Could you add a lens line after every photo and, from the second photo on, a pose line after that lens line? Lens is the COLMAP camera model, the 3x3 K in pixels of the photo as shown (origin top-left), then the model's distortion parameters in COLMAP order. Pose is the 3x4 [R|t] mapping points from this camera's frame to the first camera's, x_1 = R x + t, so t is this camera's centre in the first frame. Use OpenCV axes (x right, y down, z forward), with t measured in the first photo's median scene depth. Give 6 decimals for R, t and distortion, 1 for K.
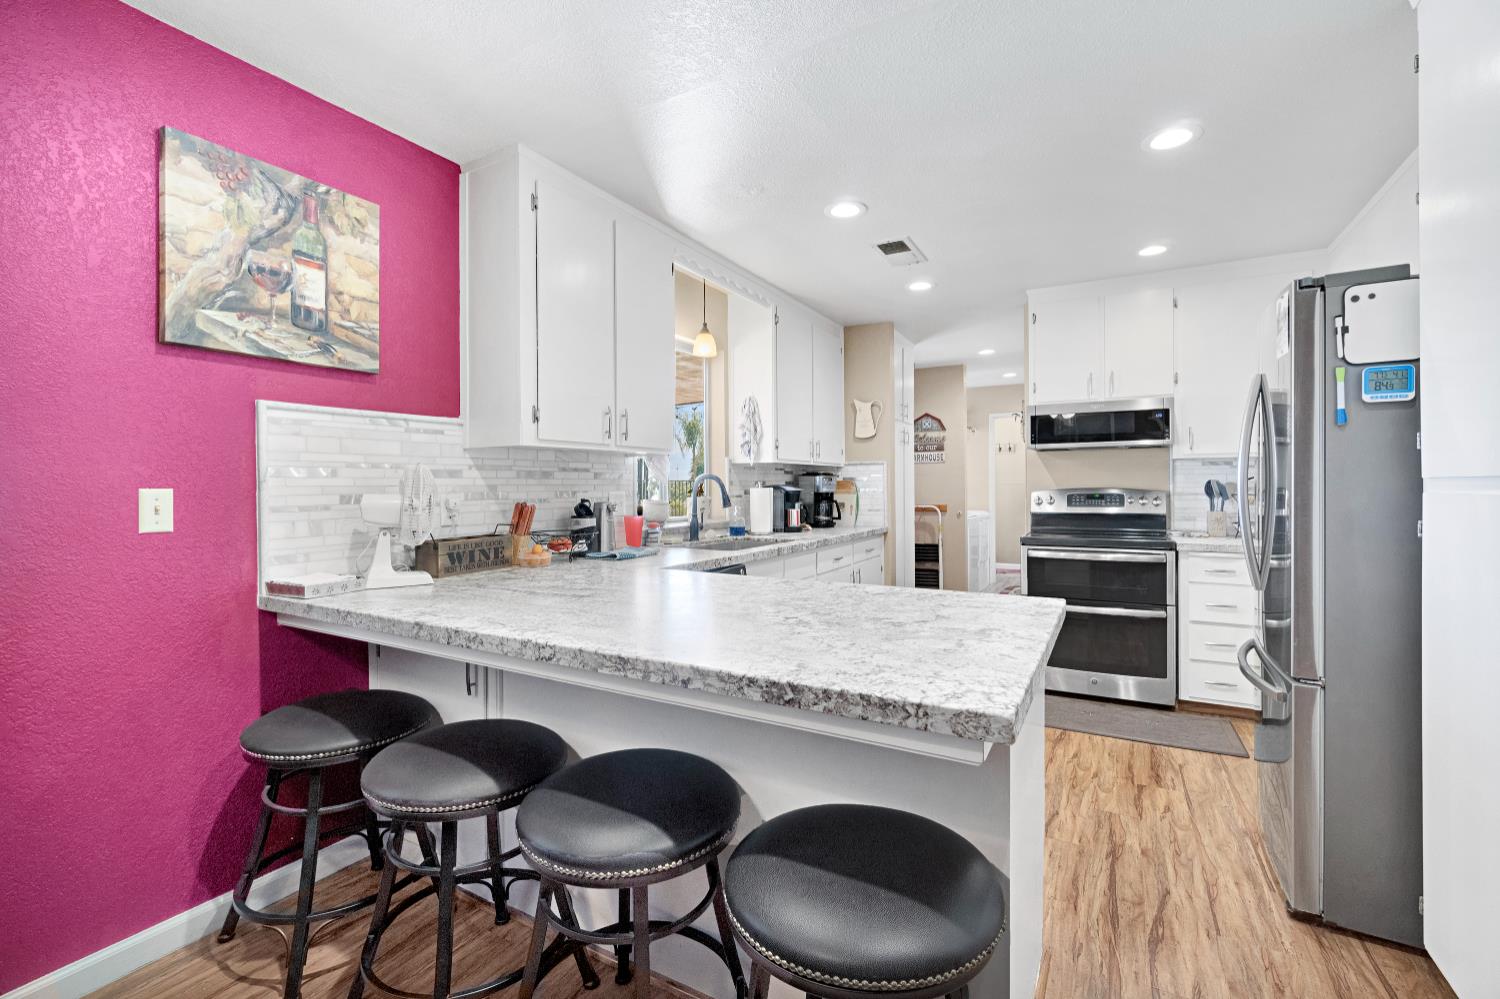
lens RADIAL K [[655.7, 0, 753.5], [0, 655.7, 486.6], [0, 0, 1]] dist [-0.003596, -0.001261]
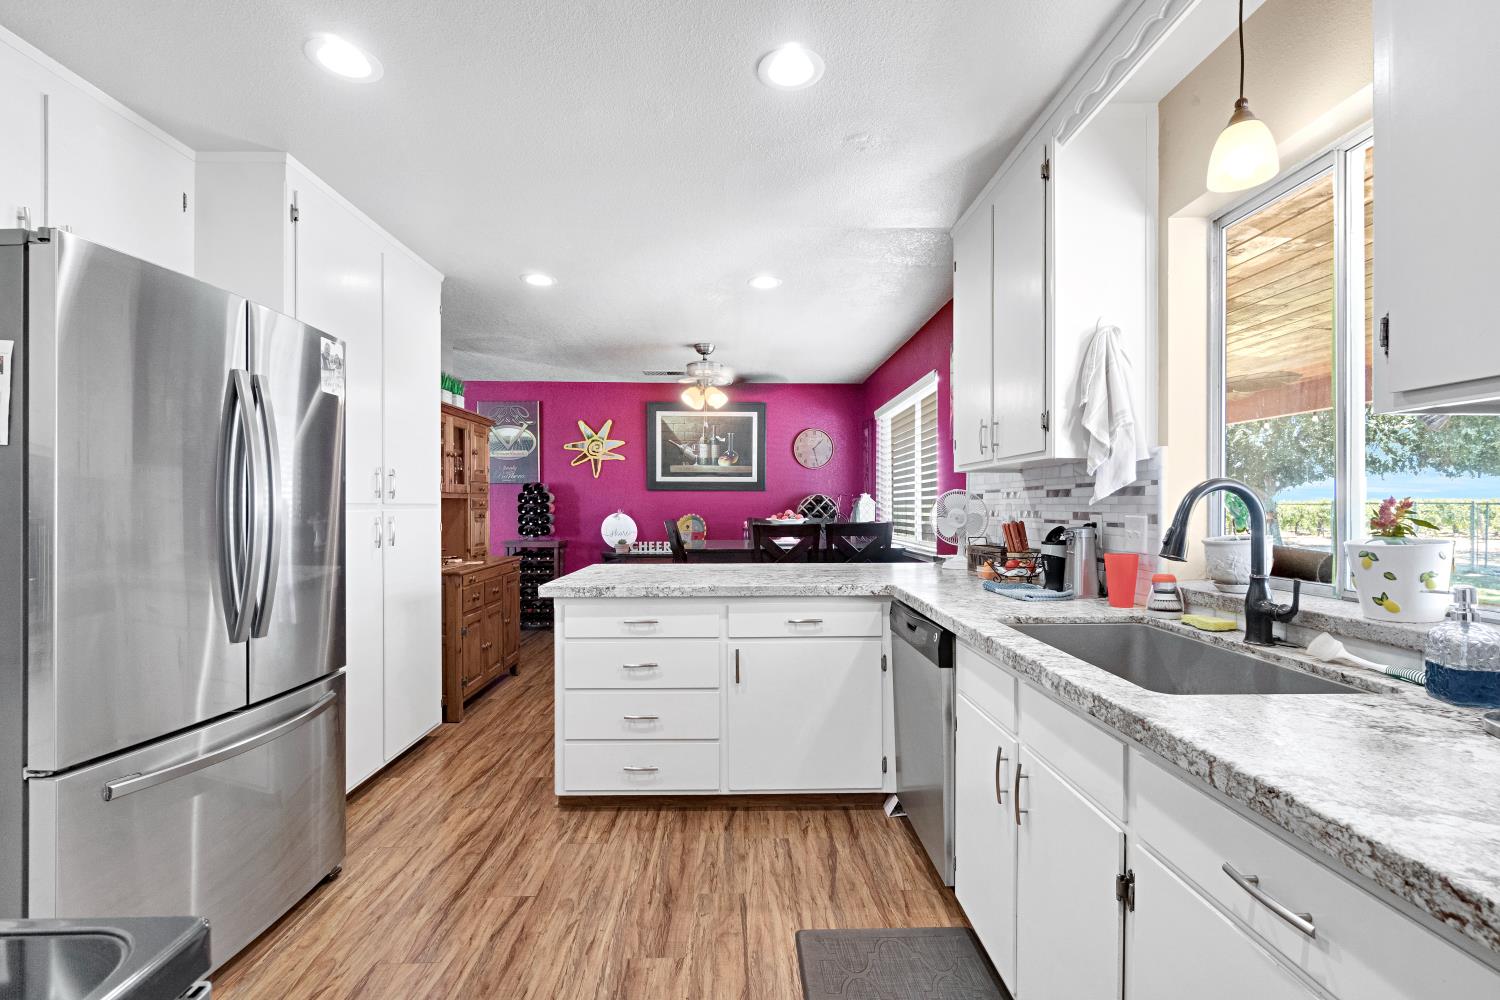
lens RADIAL K [[655.7, 0, 751.5], [0, 655.7, 500.2], [0, 0, 1]] dist [-0.003596, -0.001261]
pose [[-0.858745, 0.002496, -0.512396, 0.402065], [0.005546, 0.999975, -0.004424, -0.005312], [0.512372, -0.006641, -0.858738, 1.229274]]
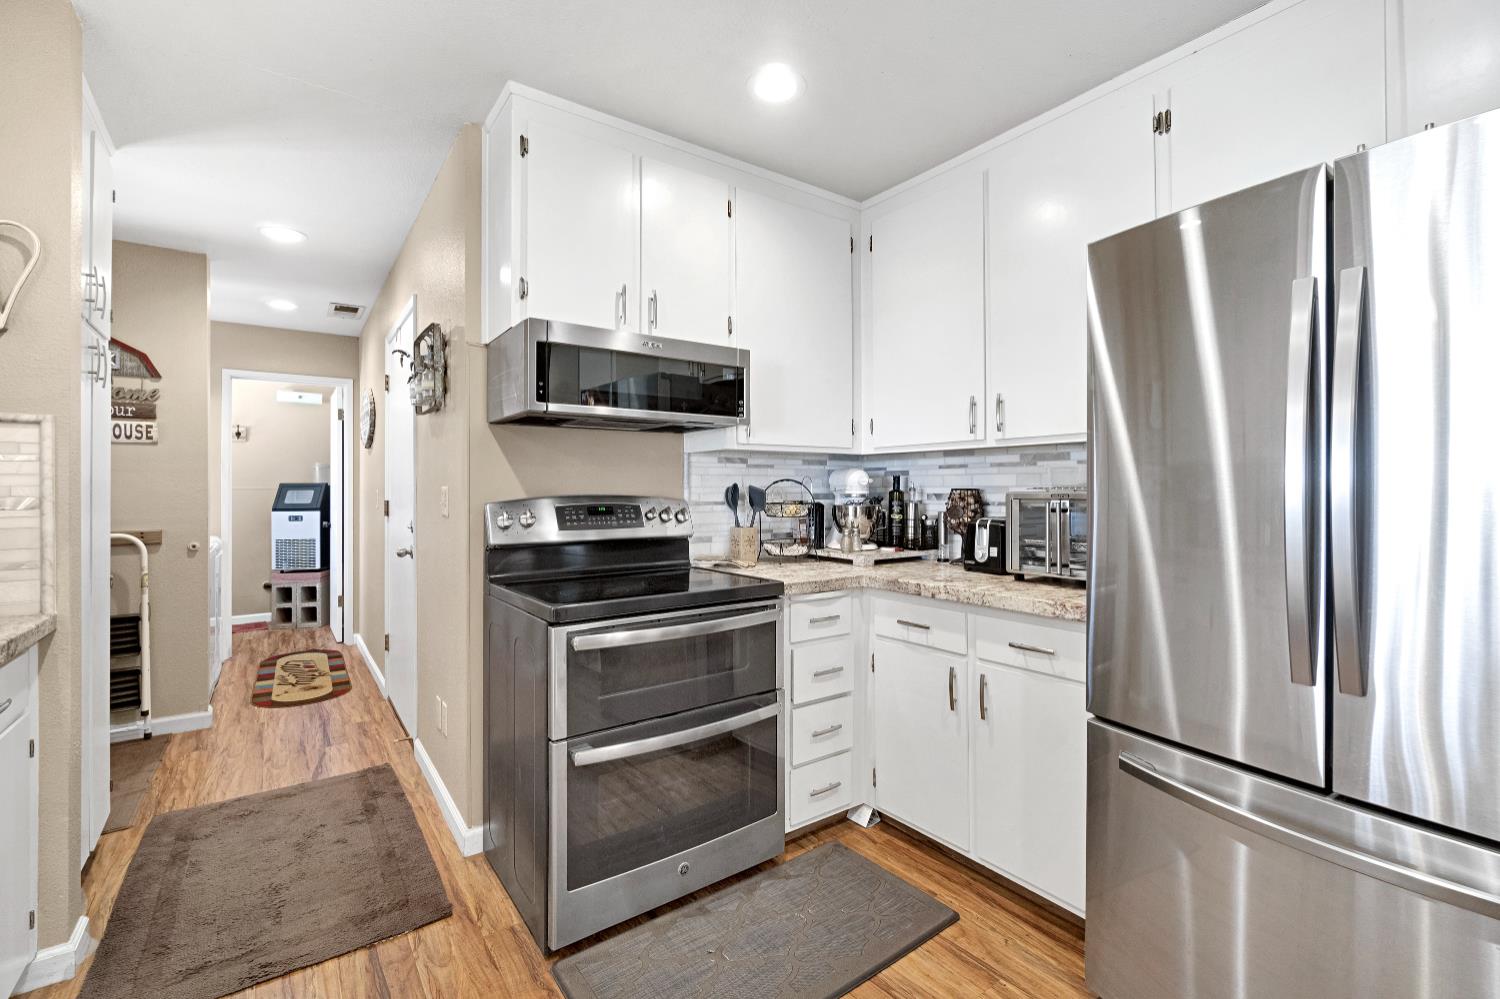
lens RADIAL K [[655.7, 0, 752.3], [0, 655.7, 488.0], [0, 0, 1]] dist [-0.003596, -0.001261]
pose [[0.423282, 0.007991, 0.905963, 0.073692], [0.000561, 0.999959, -0.009082, 0.001265], [-0.905998, 0.004353, 0.423260, 0.743324]]
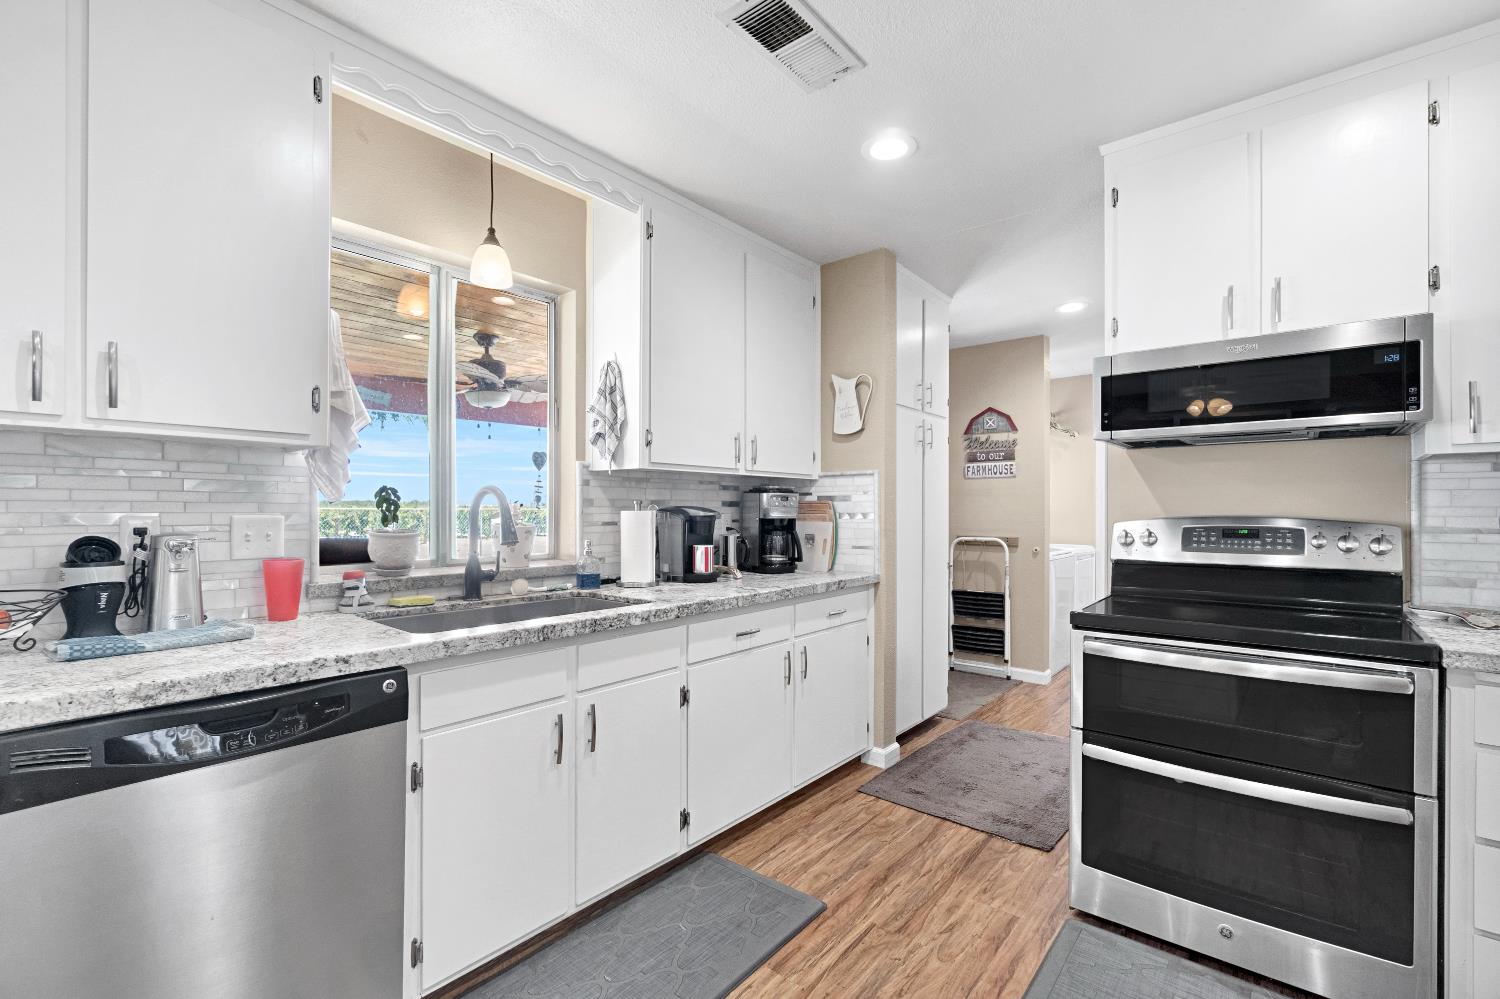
lens RADIAL K [[655.7, 0, 753.5], [0, 655.7, 509.5], [0, 0, 1]] dist [-0.003596, -0.001261]
pose [[0.982547, 0.008447, -0.185825, 0.278279], [-0.008346, 0.999964, 0.001326, -0.000888], [0.185830, 0.000248, 0.982582, 0.489168]]
